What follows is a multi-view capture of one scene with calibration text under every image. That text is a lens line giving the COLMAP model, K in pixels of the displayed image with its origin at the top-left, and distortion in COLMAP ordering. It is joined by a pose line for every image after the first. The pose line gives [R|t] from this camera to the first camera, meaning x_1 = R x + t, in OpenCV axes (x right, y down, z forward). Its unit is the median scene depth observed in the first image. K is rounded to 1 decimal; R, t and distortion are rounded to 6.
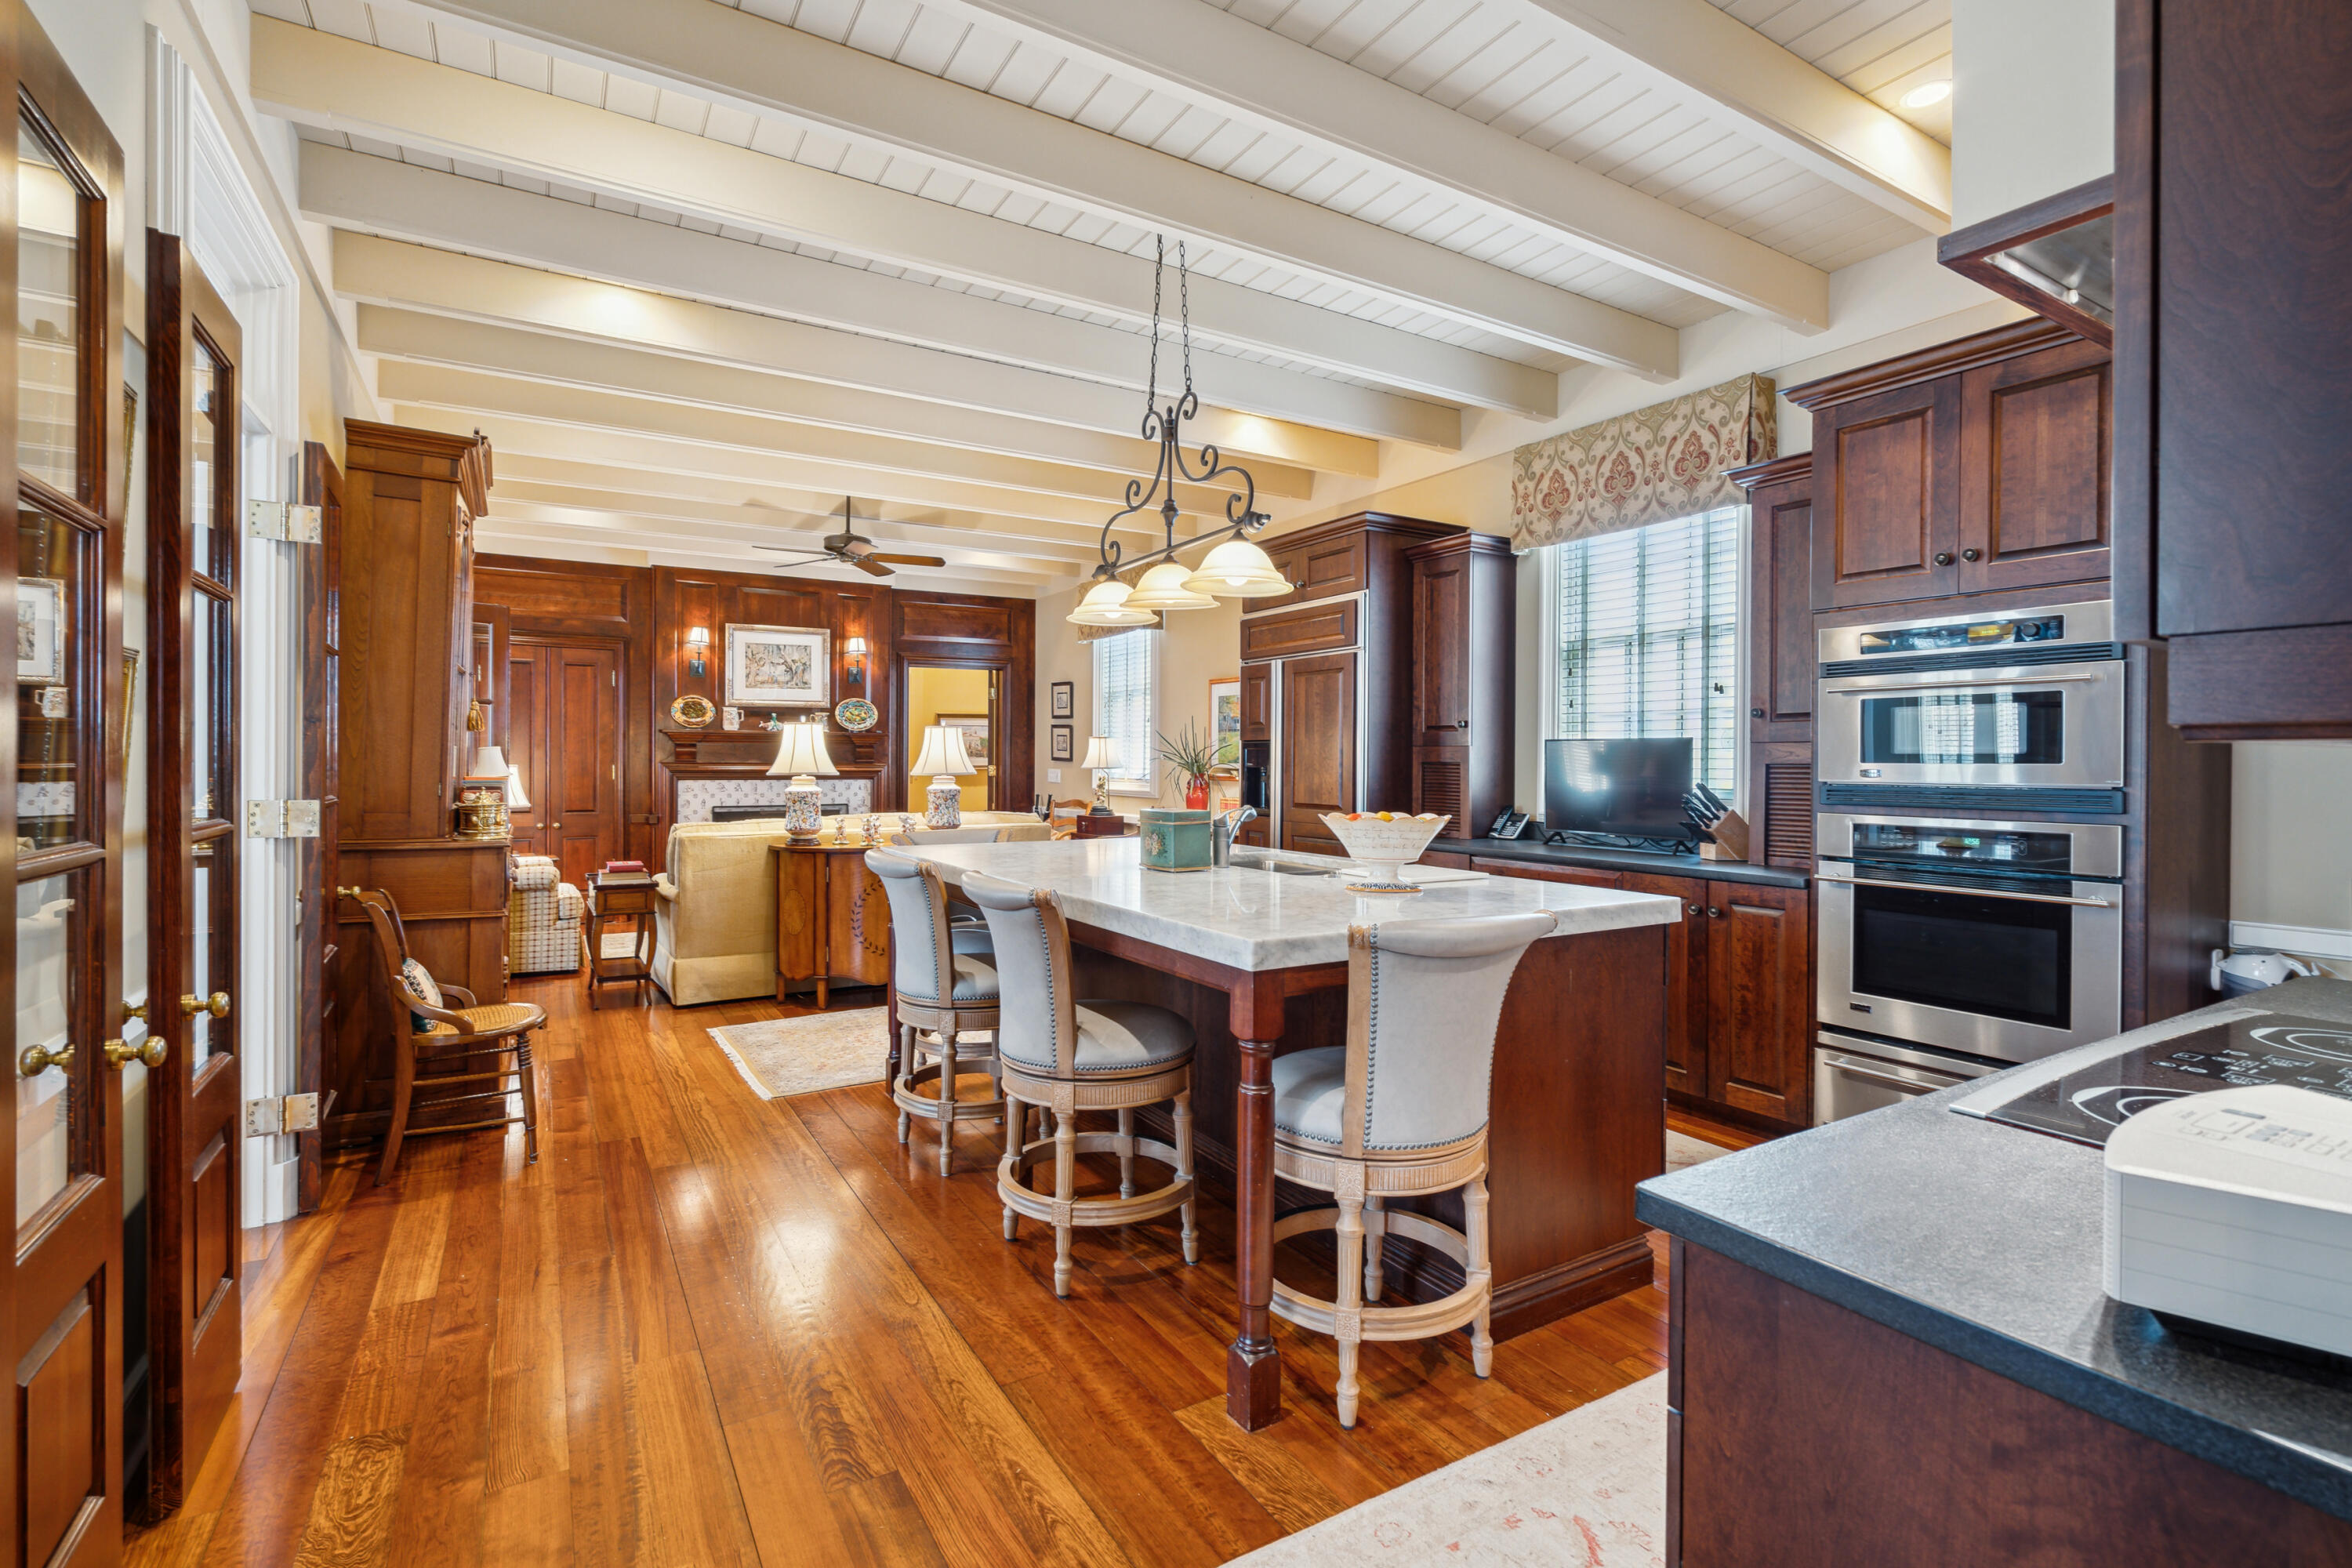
lens RADIAL K [[1079.6, 0, 1159.3], [0, 1079.6, 766.5], [0, 0, 1]] dist [-0.003515, 0.000586]
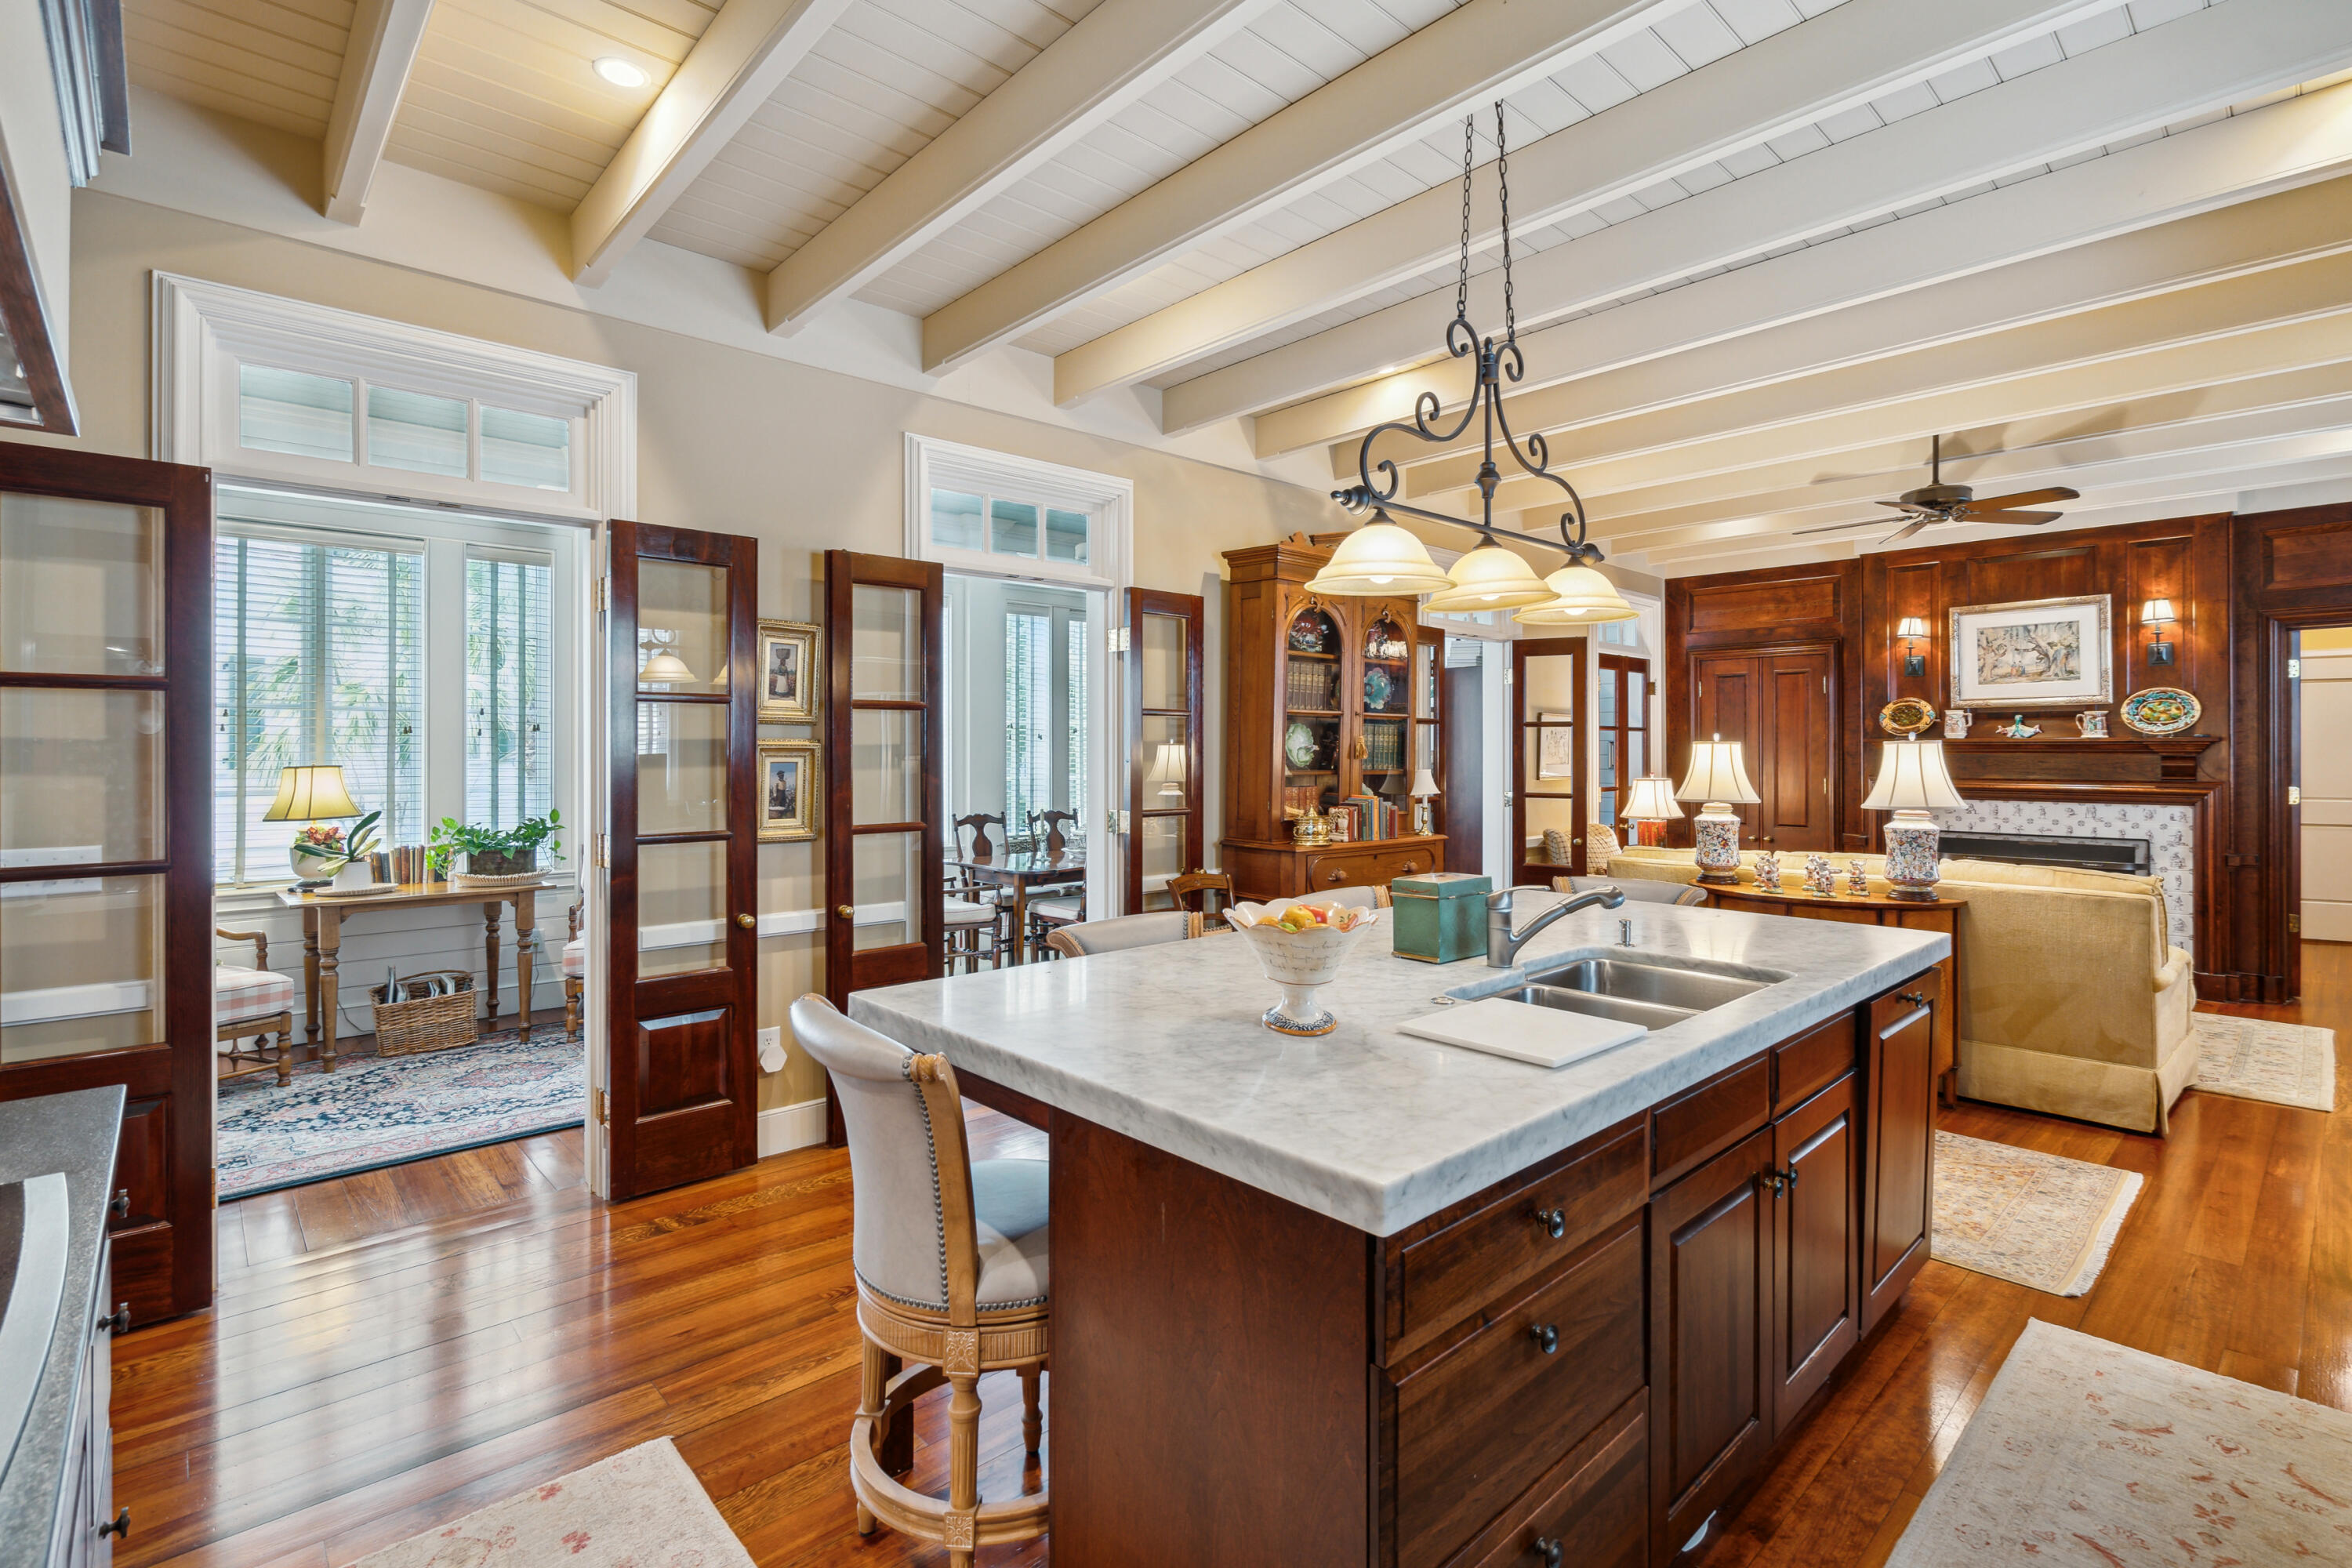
lens RADIAL K [[1079.6, 0, 1197.4], [0, 1079.6, 748.3], [0, 0, 1]] dist [-0.003515, 0.000586]
pose [[0.215535, -0.003812, -0.976489, 0.274653], [-0.003433, 0.999983, -0.004662, -0.020222], [0.976490, 0.004357, 0.215518, 0.265382]]
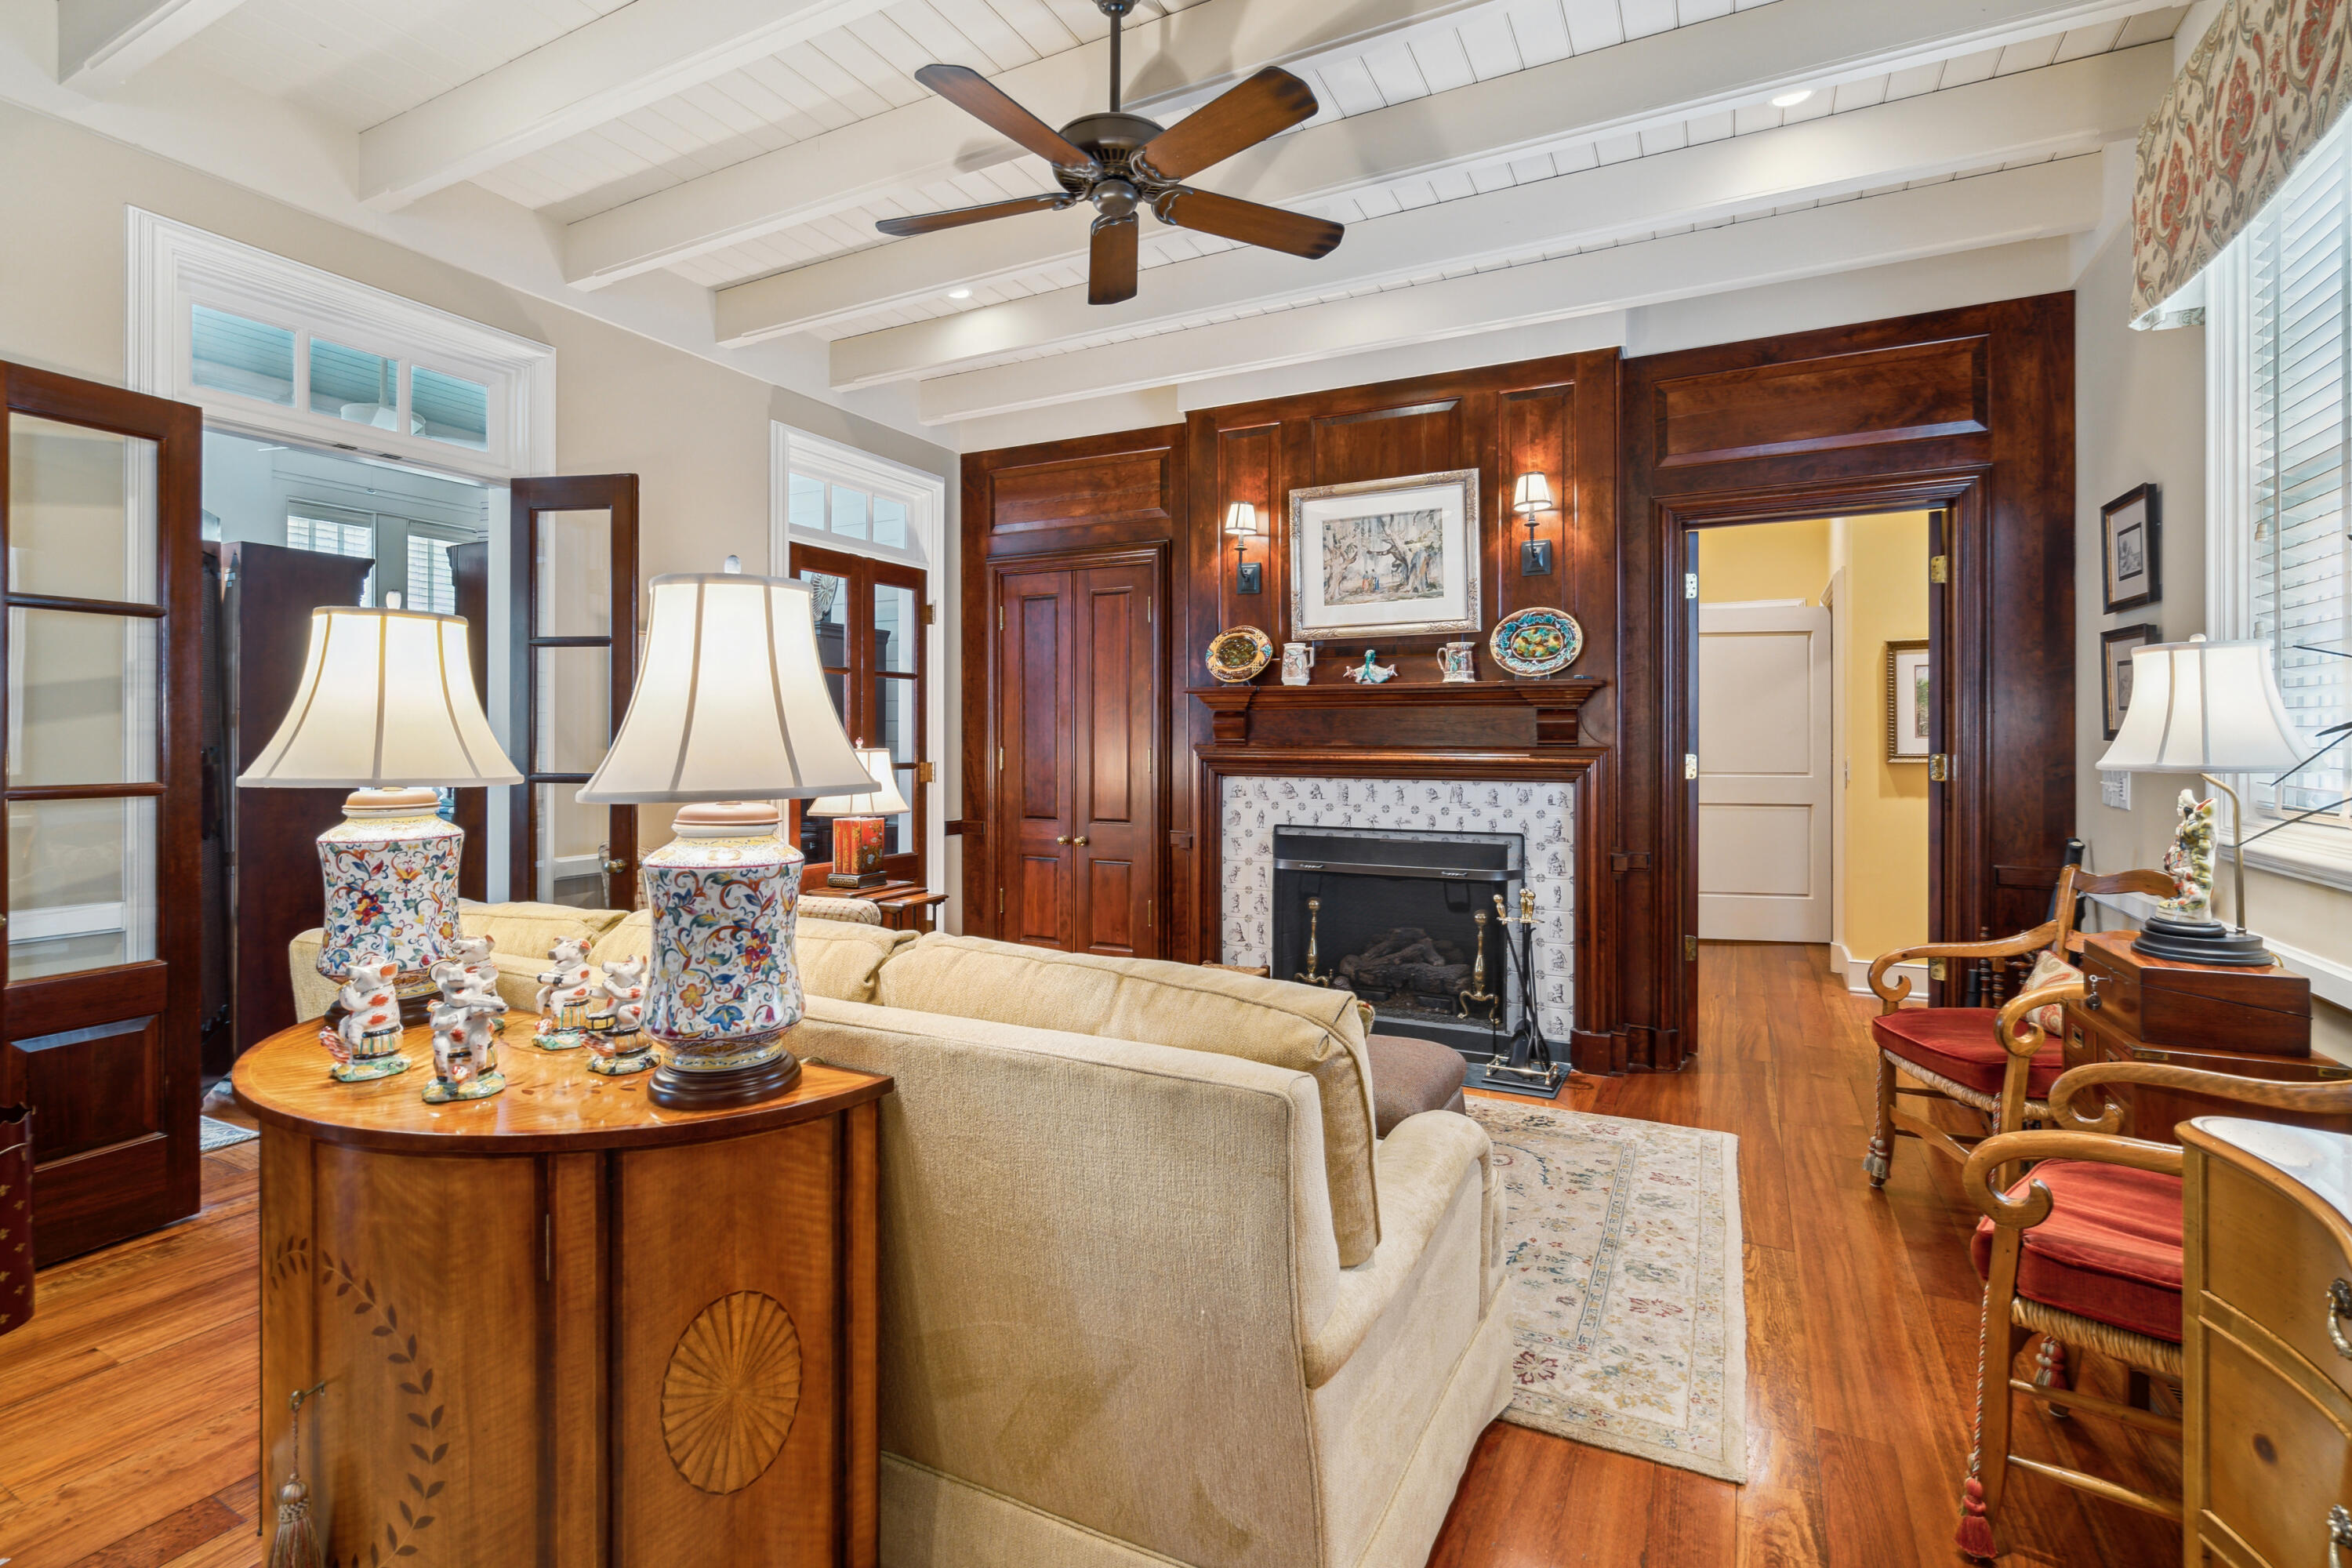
lens RADIAL K [[1079.6, 0, 1193.1], [0, 1079.6, 735.2], [0, 0, 1]] dist [-0.003515, 0.000586]
pose [[0.542867, -0.004894, -0.839805, 0.030013], [-0.004436, 0.999952, -0.008695, -0.003786], [0.839807, 0.008446, 0.542819, 0.663270]]
